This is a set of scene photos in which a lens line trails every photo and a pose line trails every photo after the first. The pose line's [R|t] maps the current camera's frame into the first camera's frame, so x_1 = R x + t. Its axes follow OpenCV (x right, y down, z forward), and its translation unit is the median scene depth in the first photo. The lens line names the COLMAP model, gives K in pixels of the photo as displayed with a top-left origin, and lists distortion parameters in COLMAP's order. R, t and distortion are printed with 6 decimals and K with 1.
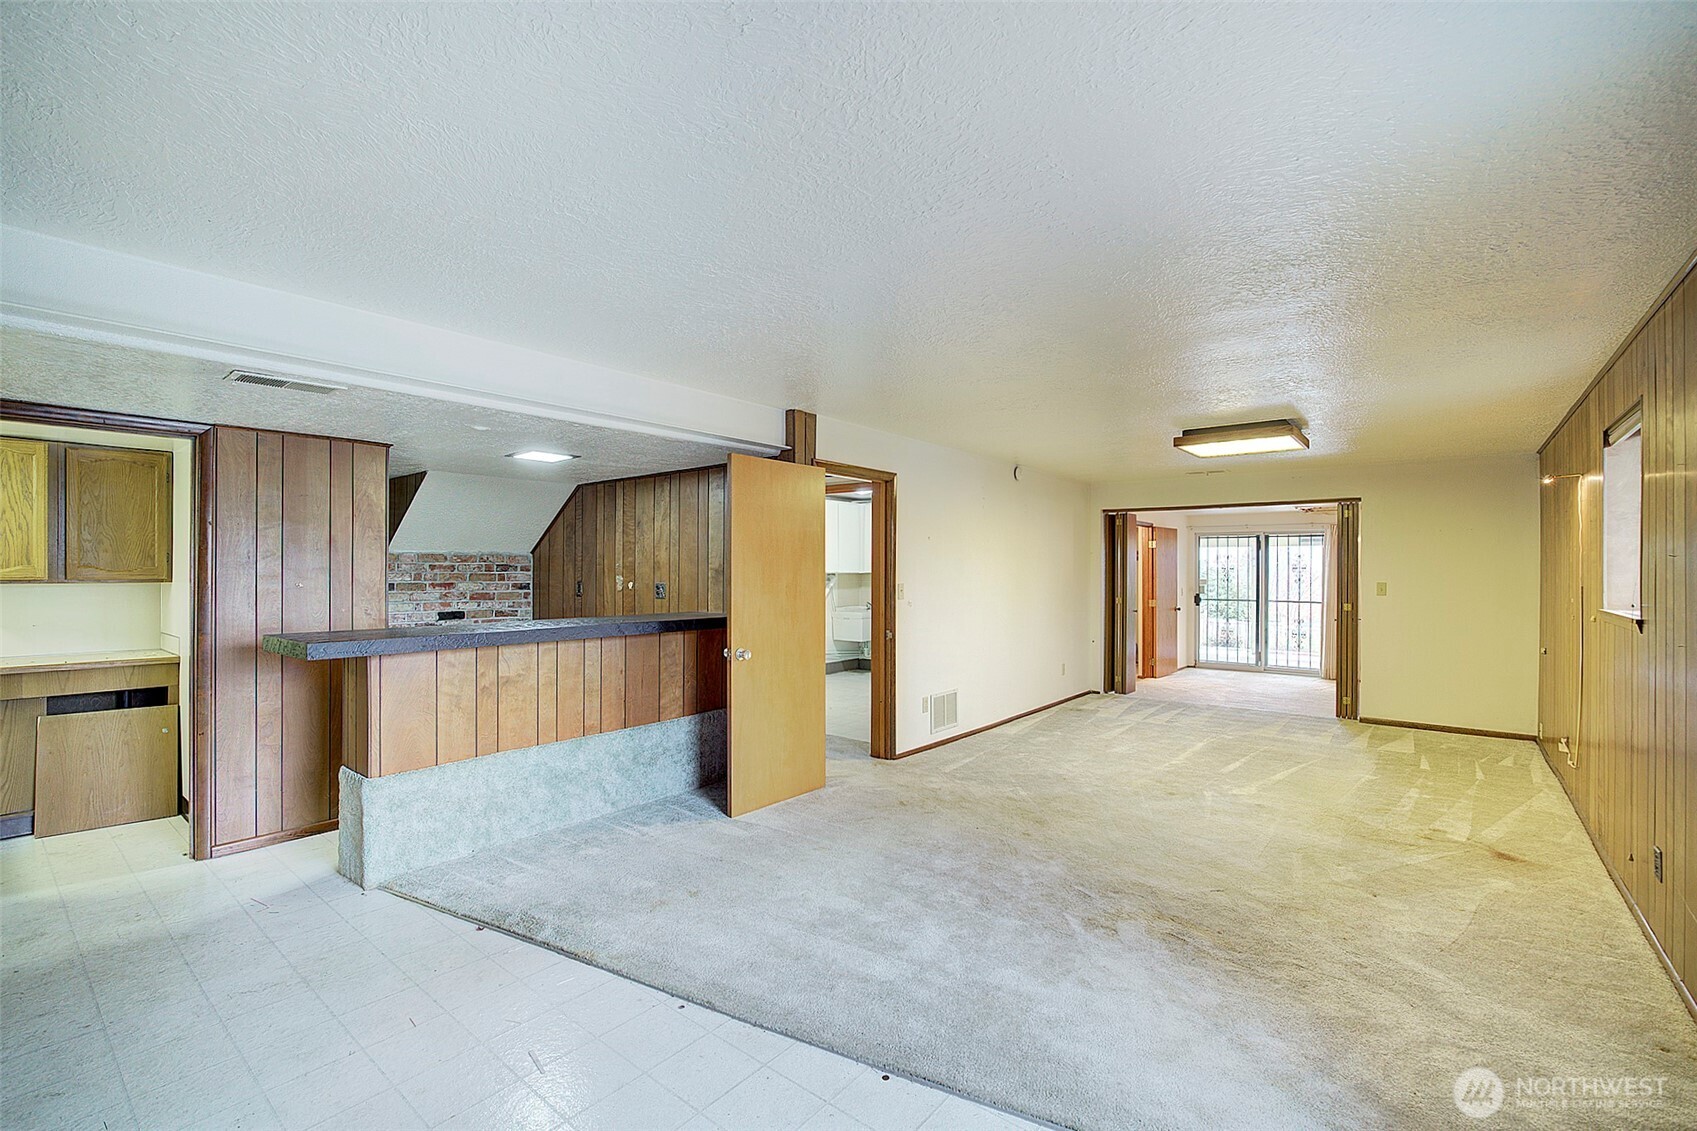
lens RADIAL K [[737.9, 0, 848.5], [0, 737.9, 565.5], [0, 0, 1]] dist [-0.010790, 0.000316]
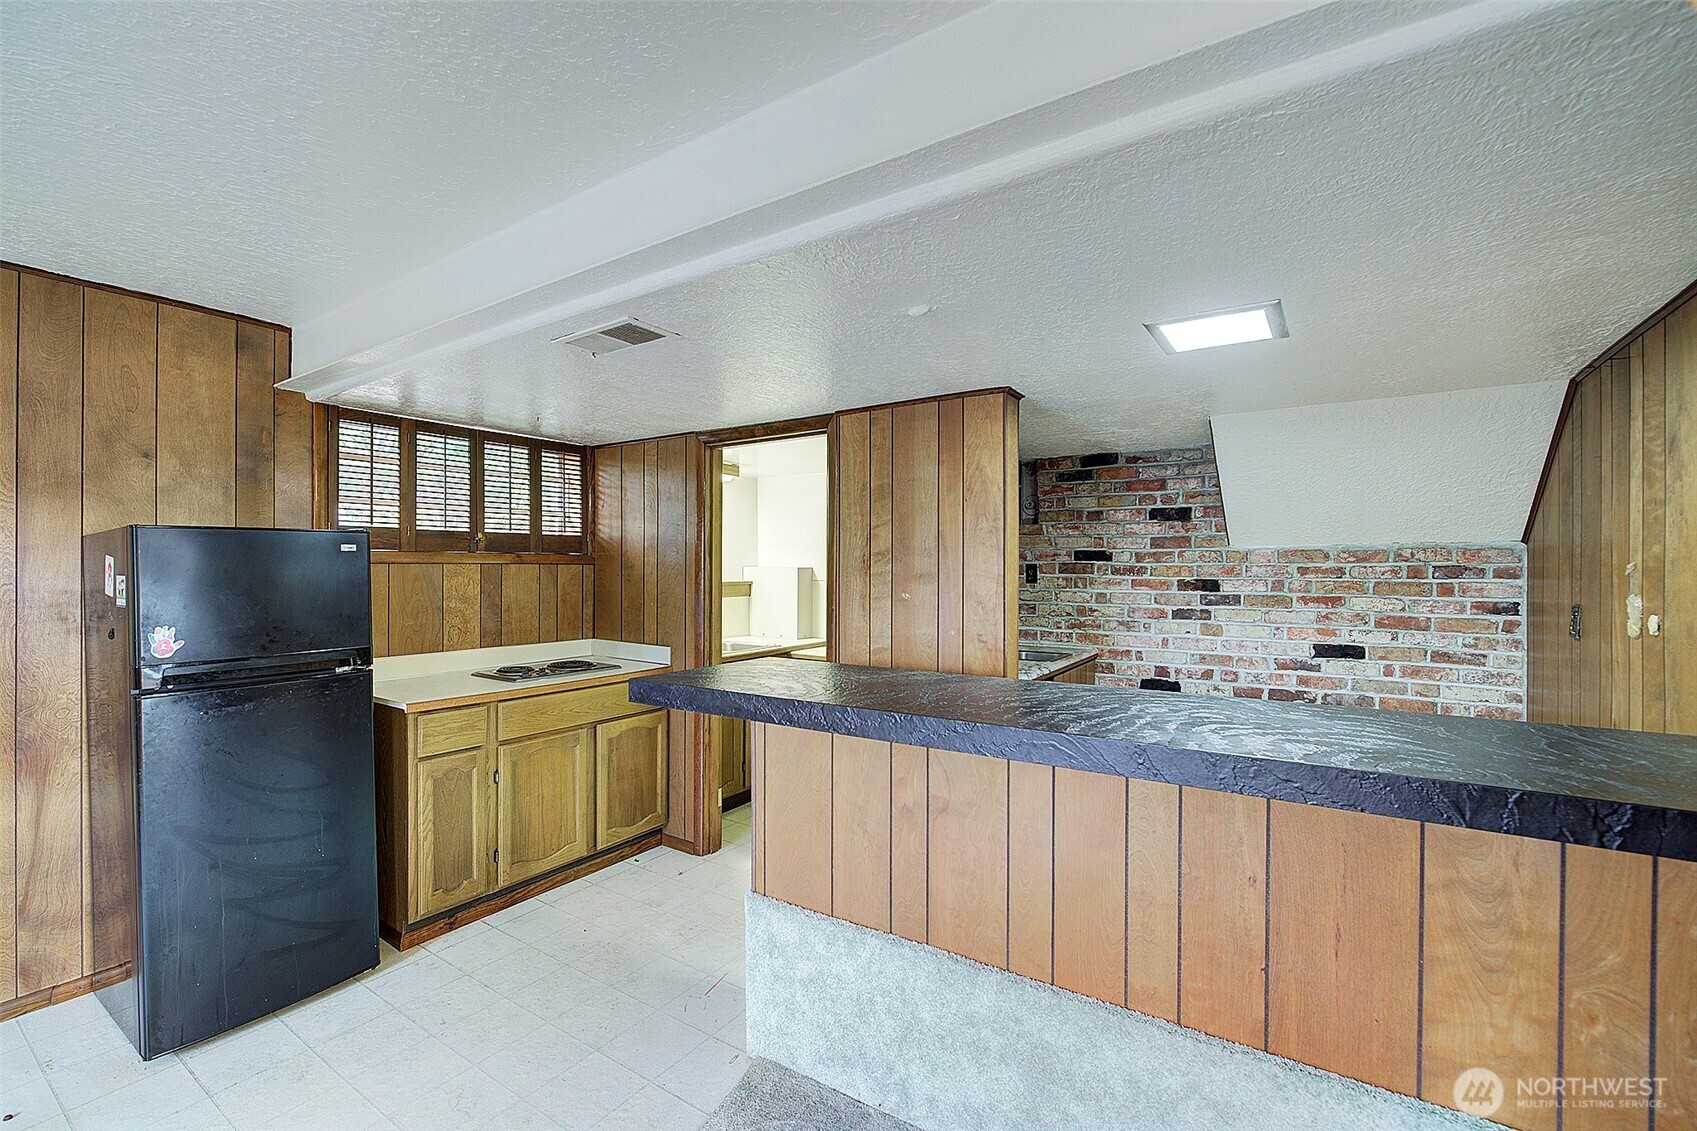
lens RADIAL K [[722.7, 0, 848.5], [0, 722.7, 565.5], [0, 0, 1]] dist [-0.012615, -0.000341]
pose [[0.095975, -0.004804, -0.995372, 0.004899], [0.005596, 0.999975, -0.004287, -0.001762], [0.995368, -0.005159, 0.095999, 0.552787]]
